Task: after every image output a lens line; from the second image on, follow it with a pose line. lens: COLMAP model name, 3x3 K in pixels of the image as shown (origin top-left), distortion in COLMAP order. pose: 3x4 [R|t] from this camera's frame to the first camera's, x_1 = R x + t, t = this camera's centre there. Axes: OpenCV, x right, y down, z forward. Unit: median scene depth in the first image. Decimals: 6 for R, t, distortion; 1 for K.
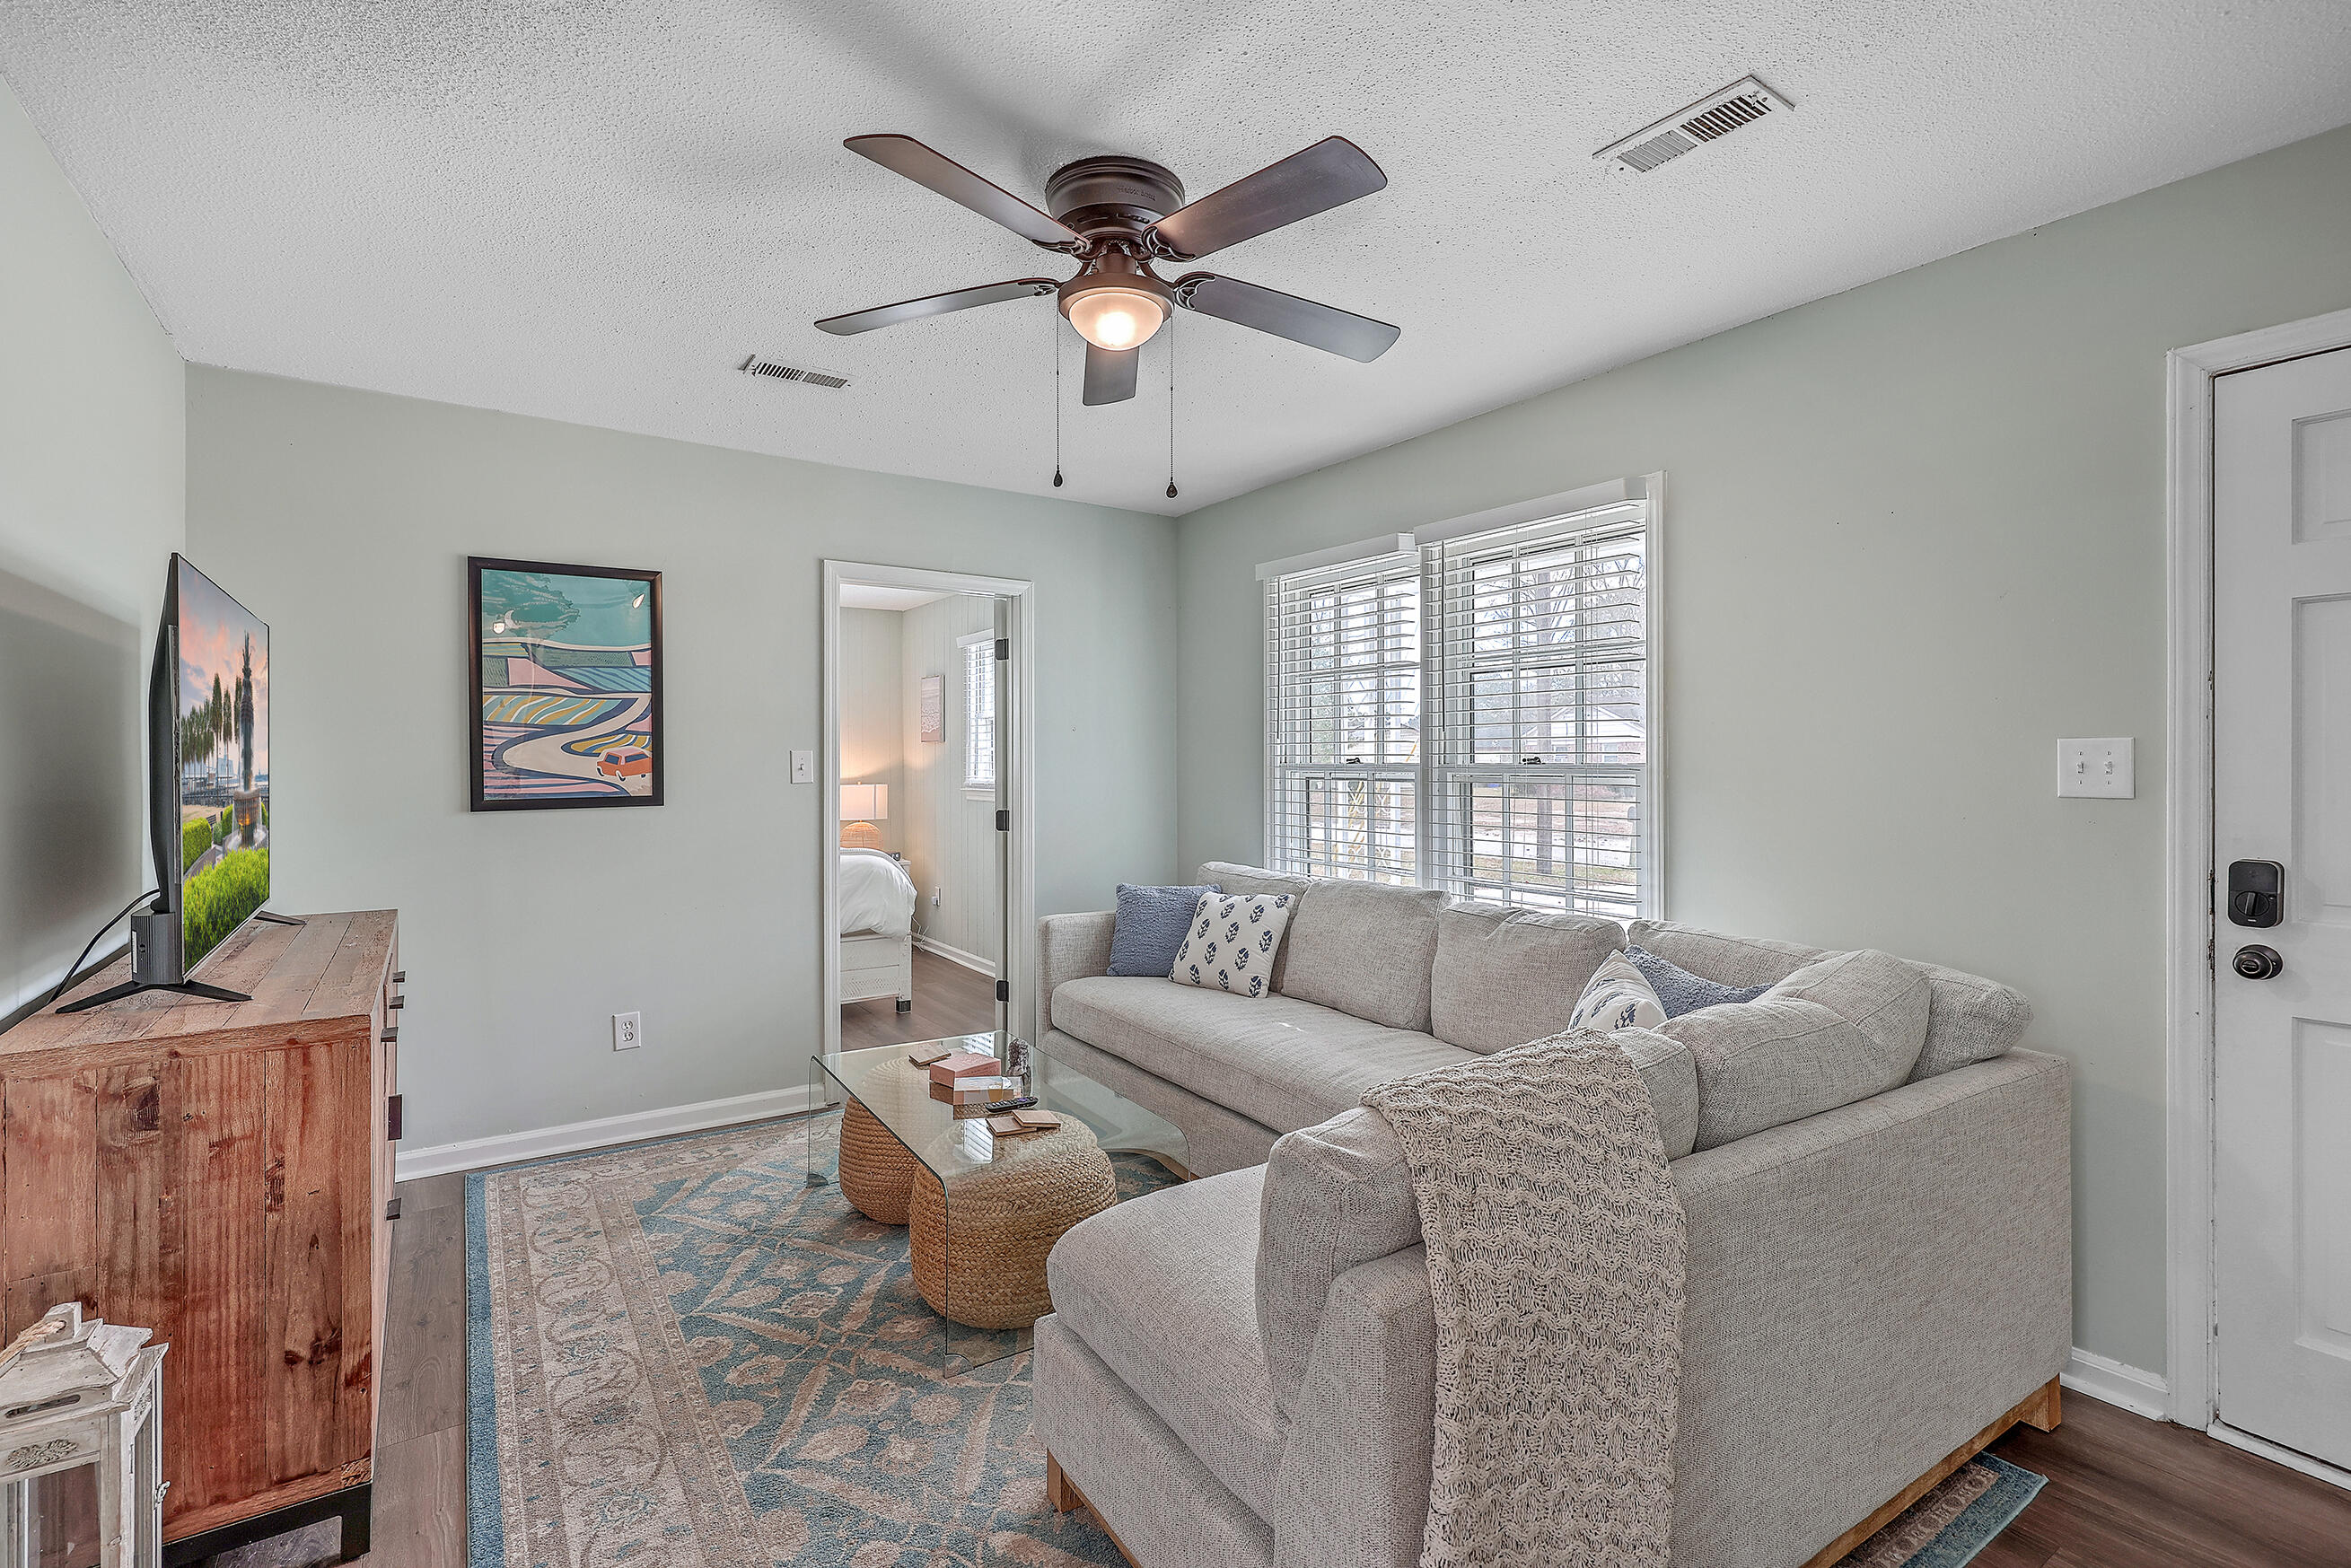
lens RADIAL K [[1090.6, 0, 1192.5], [0, 1090.6, 769.9], [0, 0, 1]] dist [0.006504, -0.001554]
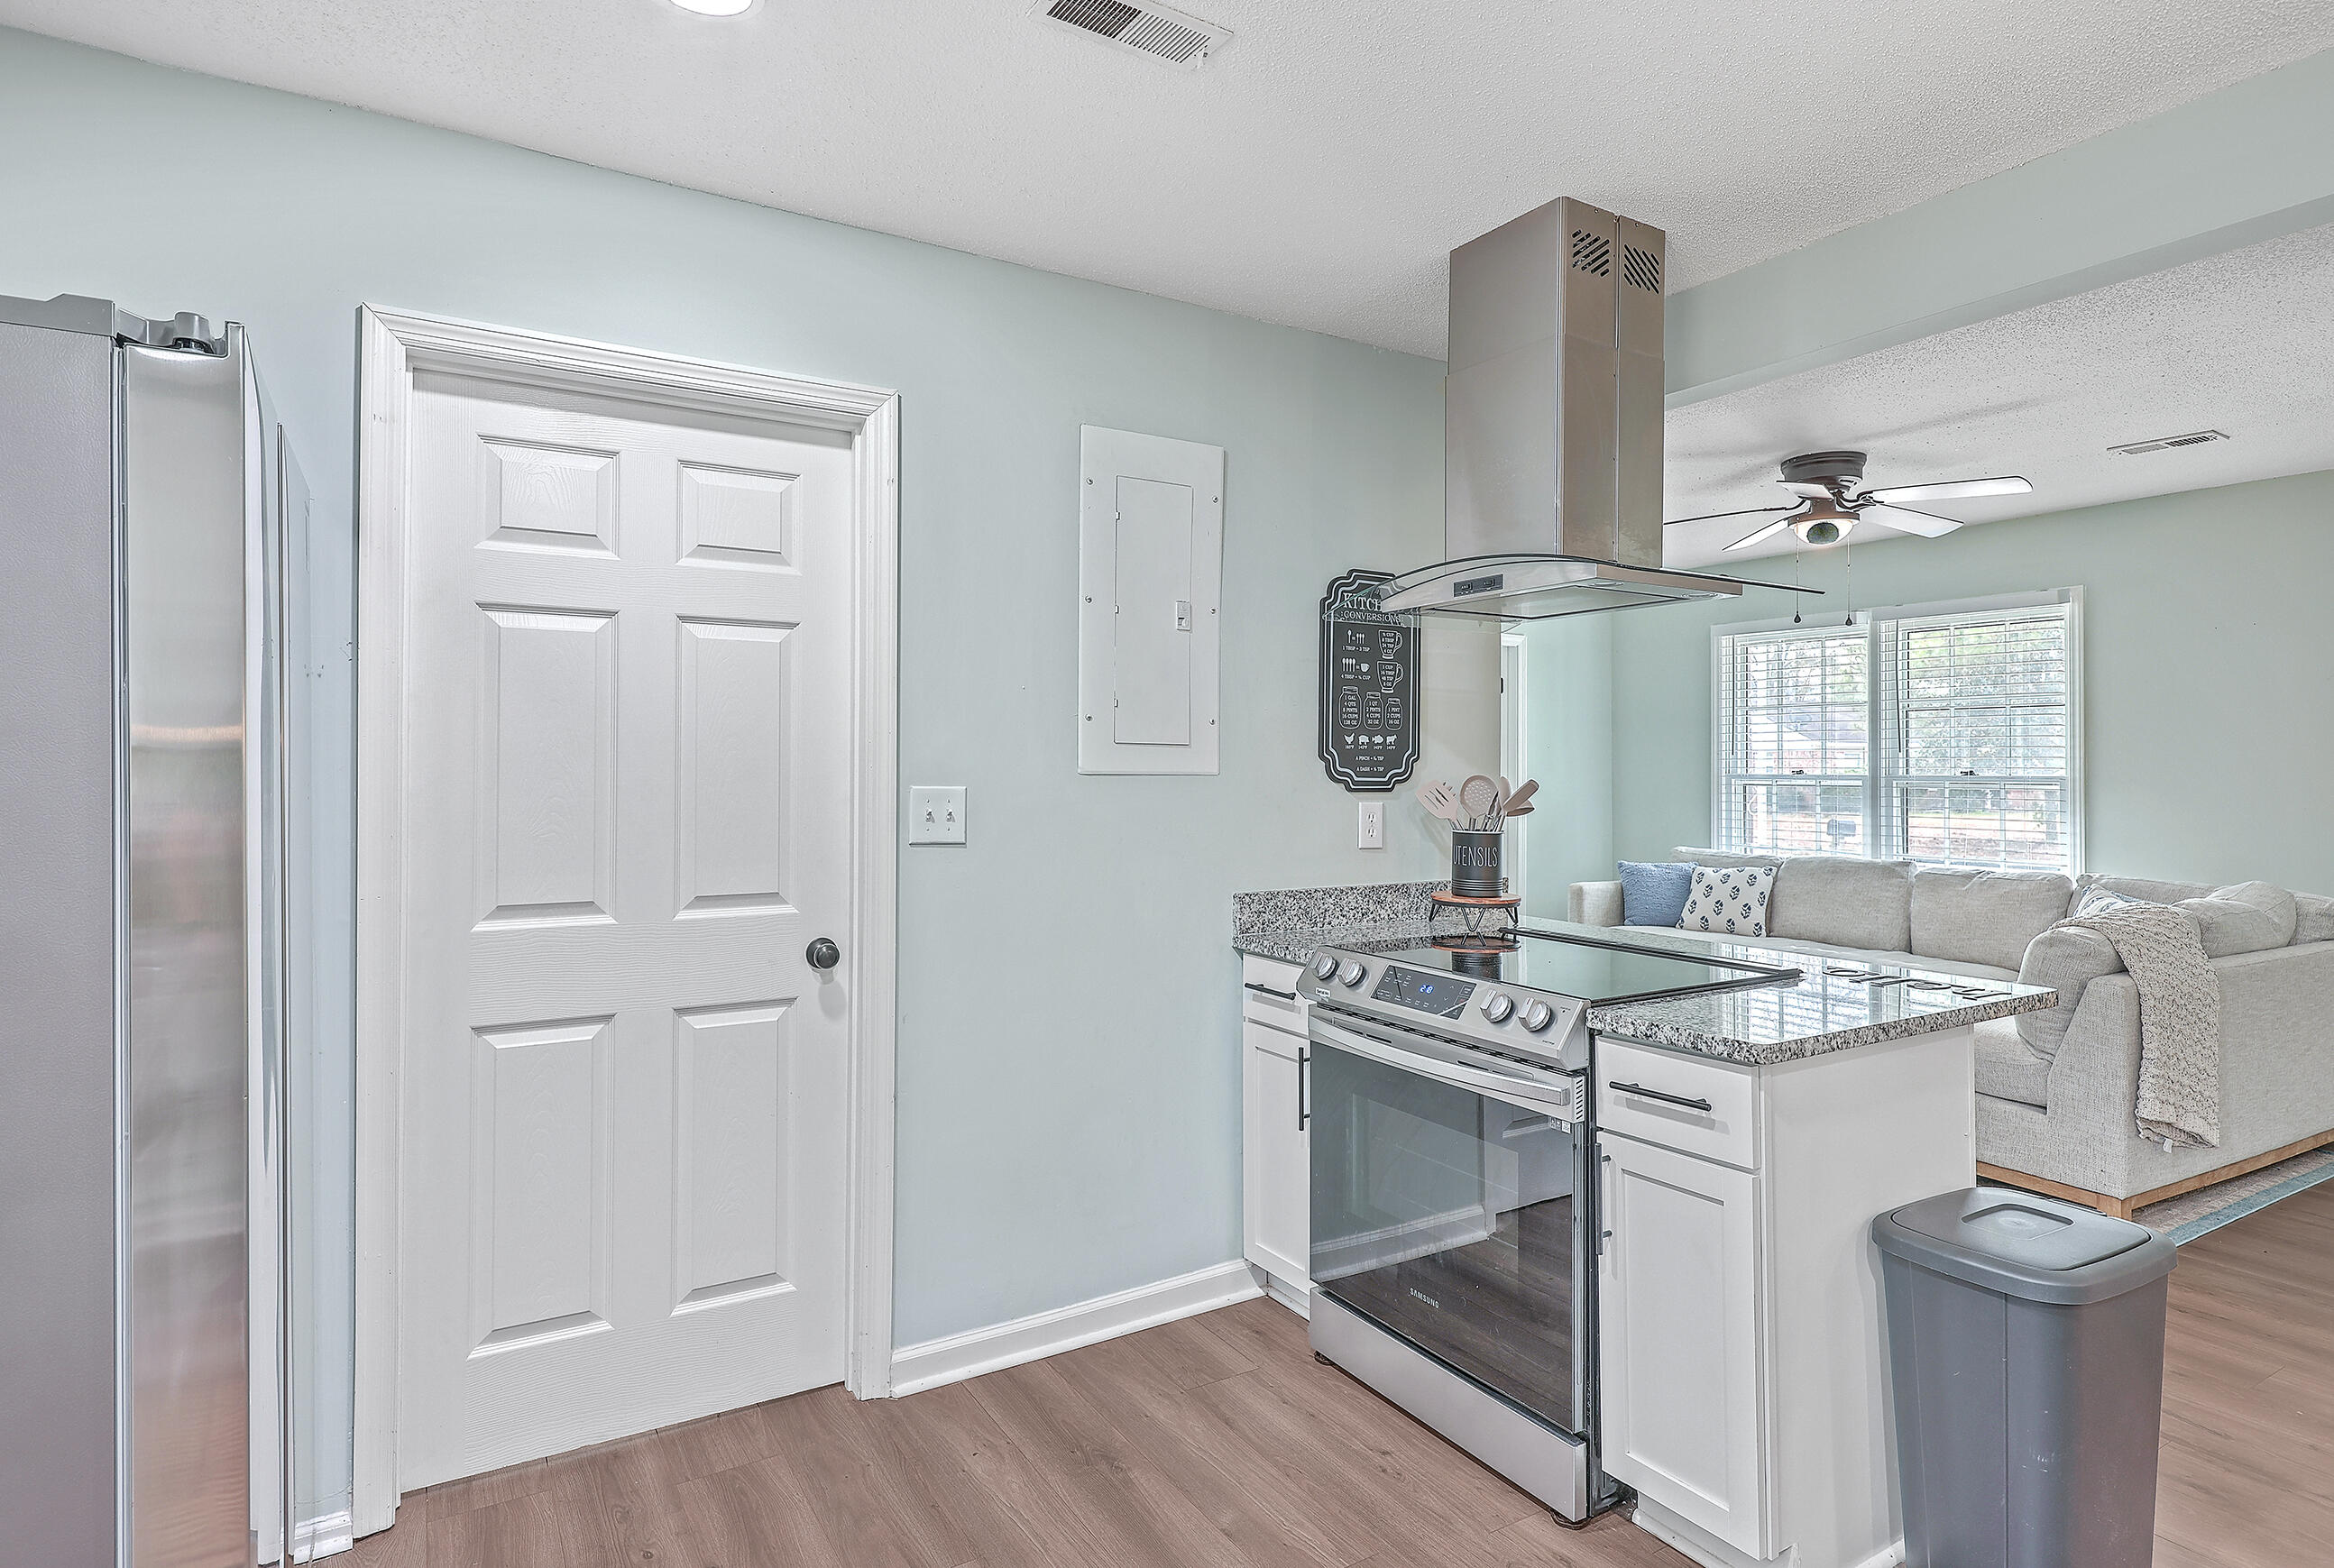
lens RADIAL K [[1251.7, 0, 1167.9], [0, 1251.7, 767.5], [0, 0, 1]] dist [-0.001036, 0.000842]
pose [[0.998710, 0.005355, -0.050501, -0.623049], [-0.005850, 0.999936, -0.009658, 0.006296], [0.050446, 0.009941, 0.998677, -0.668063]]
